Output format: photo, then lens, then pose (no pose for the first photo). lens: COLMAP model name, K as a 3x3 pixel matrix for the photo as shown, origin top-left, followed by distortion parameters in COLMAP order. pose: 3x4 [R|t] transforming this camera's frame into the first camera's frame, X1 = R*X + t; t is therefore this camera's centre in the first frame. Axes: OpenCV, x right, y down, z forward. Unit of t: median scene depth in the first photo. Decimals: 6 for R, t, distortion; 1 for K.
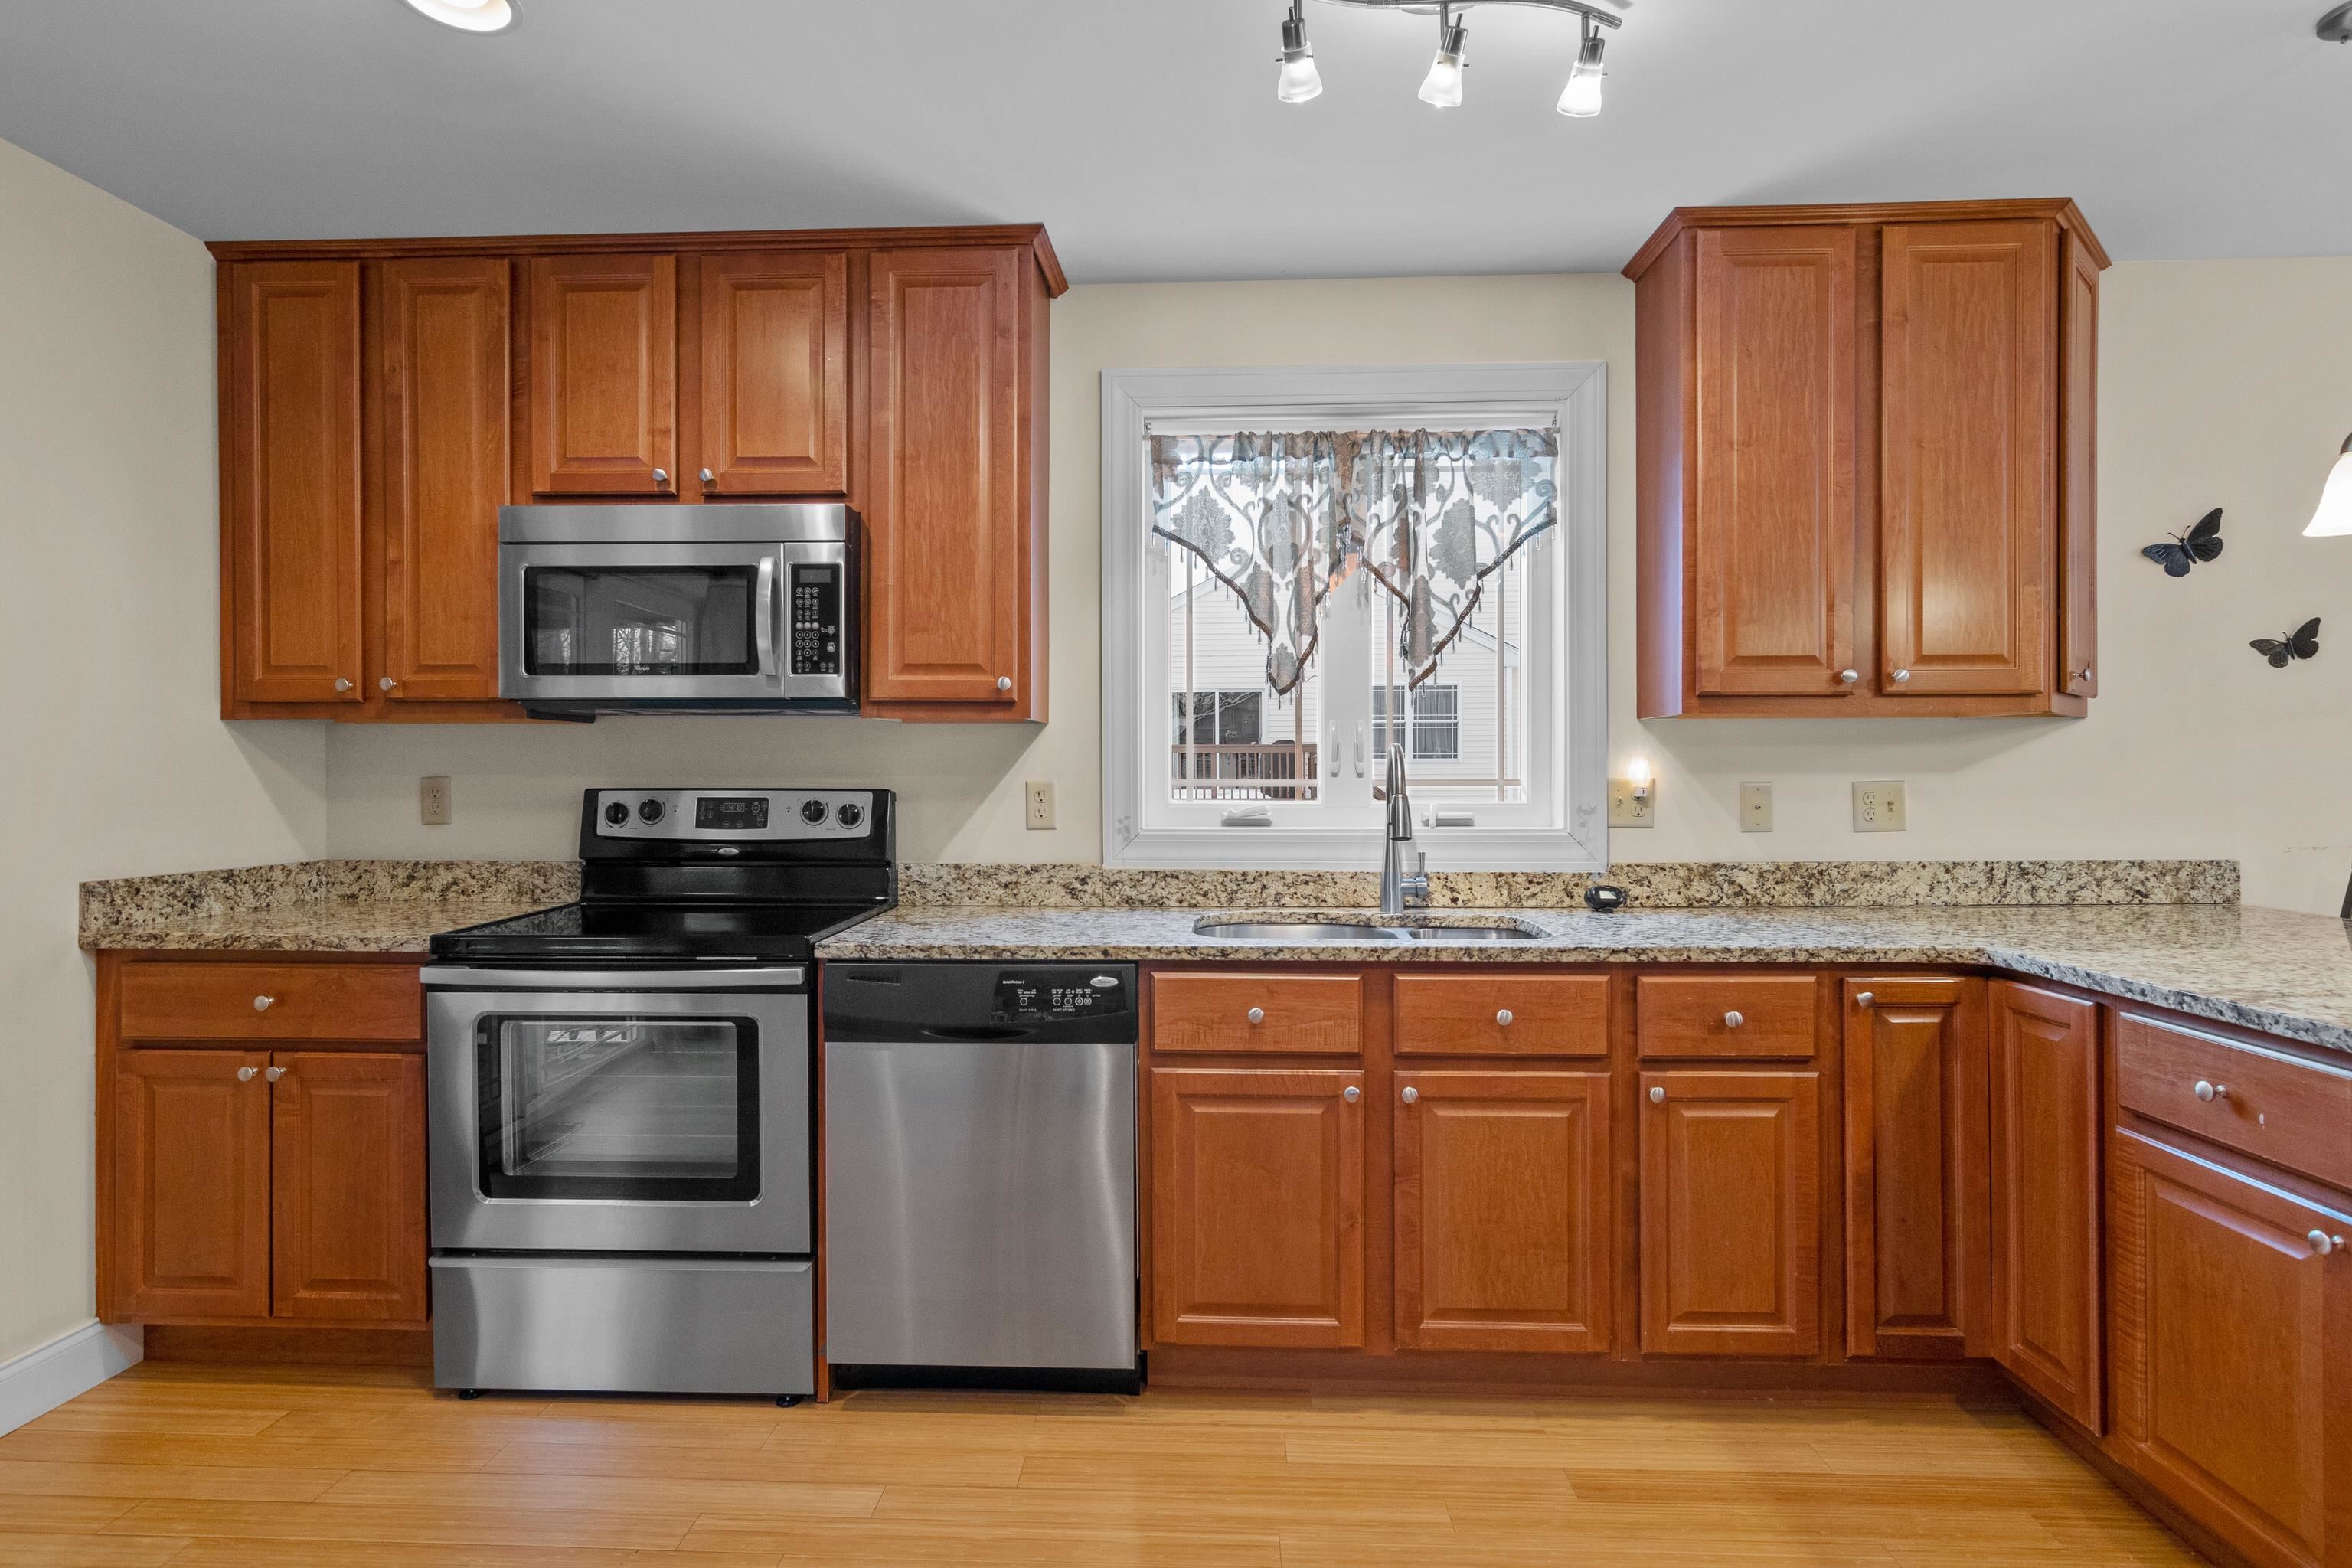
lens RADIAL K [[1206.7, 0, 1187.0], [0, 1206.7, 781.3], [0, 0, 1]] dist [-0.004483, -0.000249]
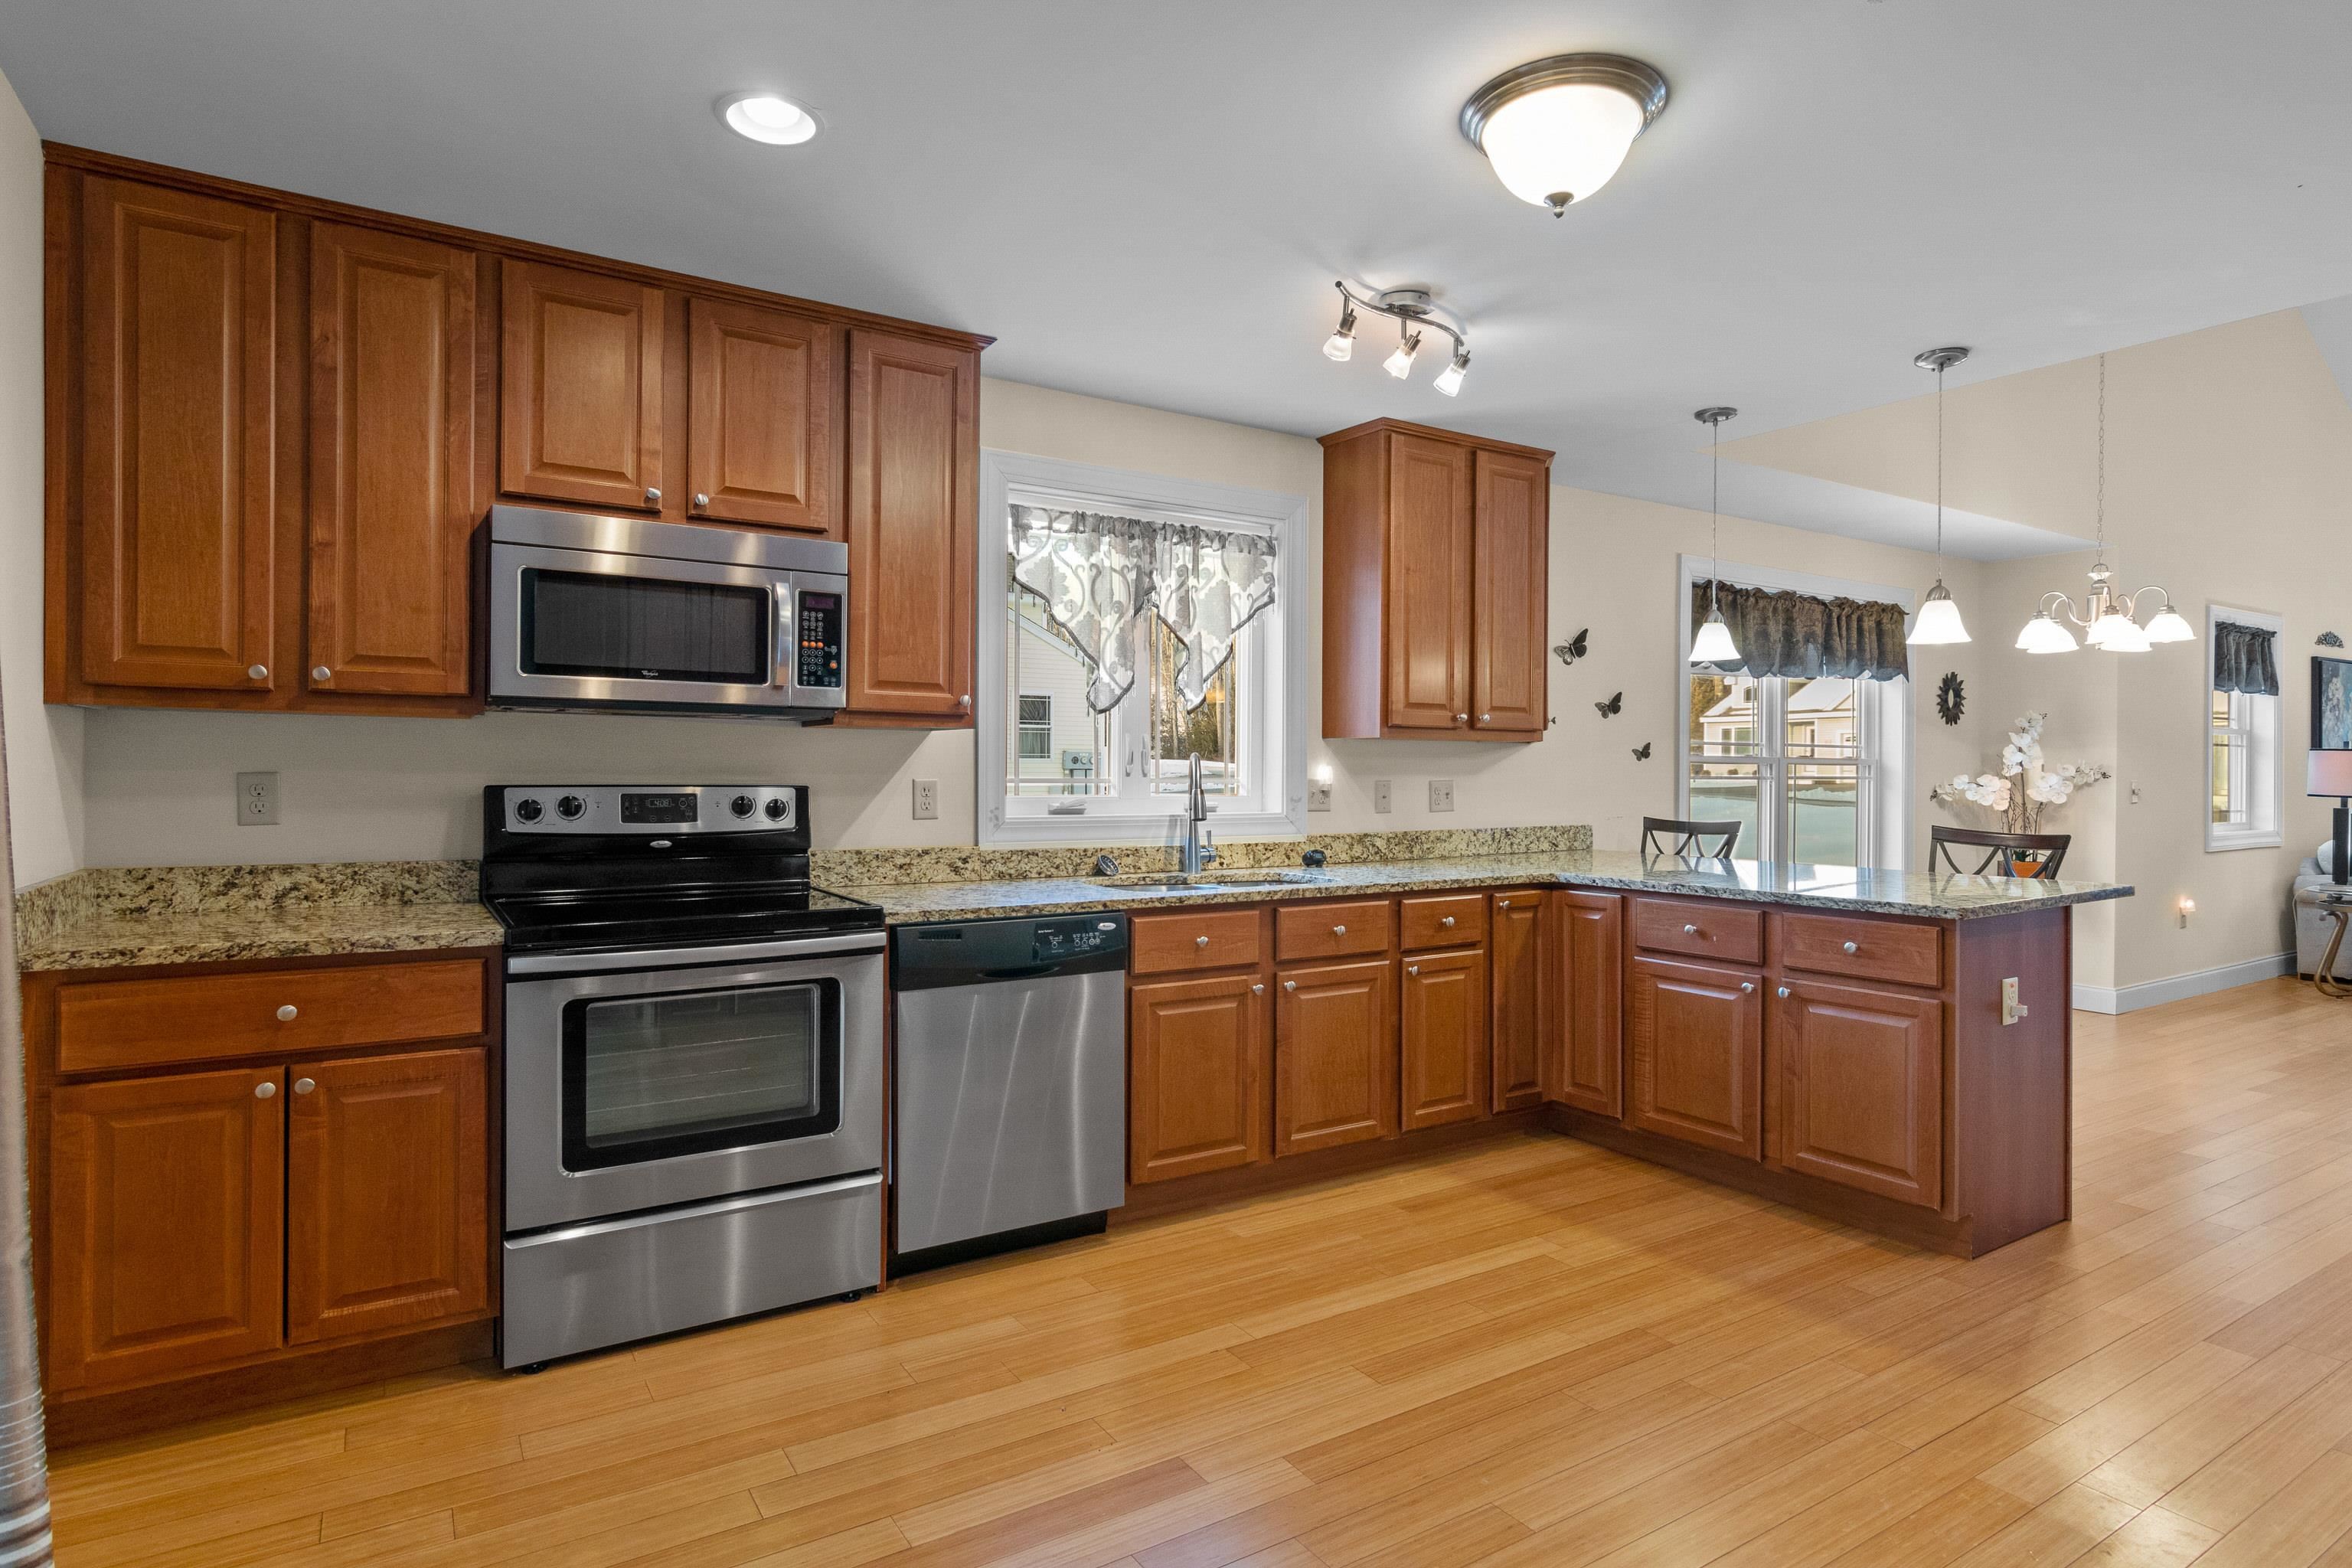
lens RADIAL K [[1206.7, 0, 1171.6], [0, 1206.7, 780.3], [0, 0, 1]] dist [-0.004483, -0.000249]
pose [[0.833254, 0.002261, 0.552886, -0.640826], [-0.002312, 0.999997, -0.000604, 0.001270], [-0.552886, -0.000775, 0.833257, -0.150369]]
